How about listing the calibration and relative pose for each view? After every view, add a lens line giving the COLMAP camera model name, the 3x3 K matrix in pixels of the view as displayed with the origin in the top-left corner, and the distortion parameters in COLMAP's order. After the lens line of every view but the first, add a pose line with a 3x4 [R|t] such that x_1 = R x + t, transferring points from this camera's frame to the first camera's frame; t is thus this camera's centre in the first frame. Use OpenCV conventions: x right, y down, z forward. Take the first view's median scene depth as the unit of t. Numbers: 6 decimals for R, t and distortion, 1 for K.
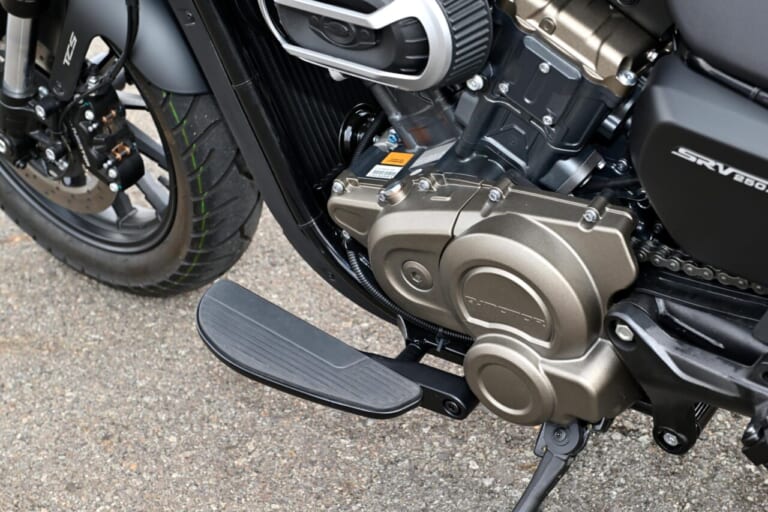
lens RADIAL K [[1461.2, 0, 389.2], [0, 1461.2, 256.2], [0, 0, 1]] dist [-0.034485, 0.000000]
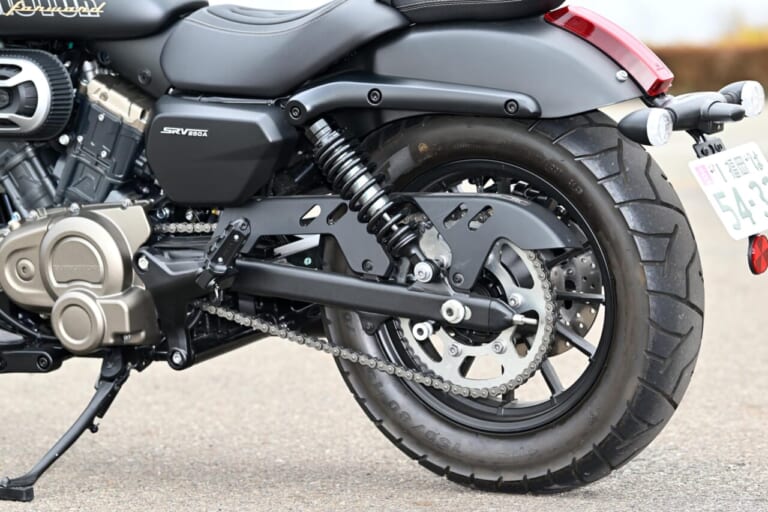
lens RADIAL K [[3204.3, 0, 384.0], [0, 3204.3, 256.3], [0, 0, 1]] dist [-0.030526, 0.000000]
pose [[0.993828, 0.049064, 0.099487, 0.065889], [0.005528, 0.873846, -0.486172, 1.915151], [-0.110790, 0.483721, 0.868182, -2.364338]]
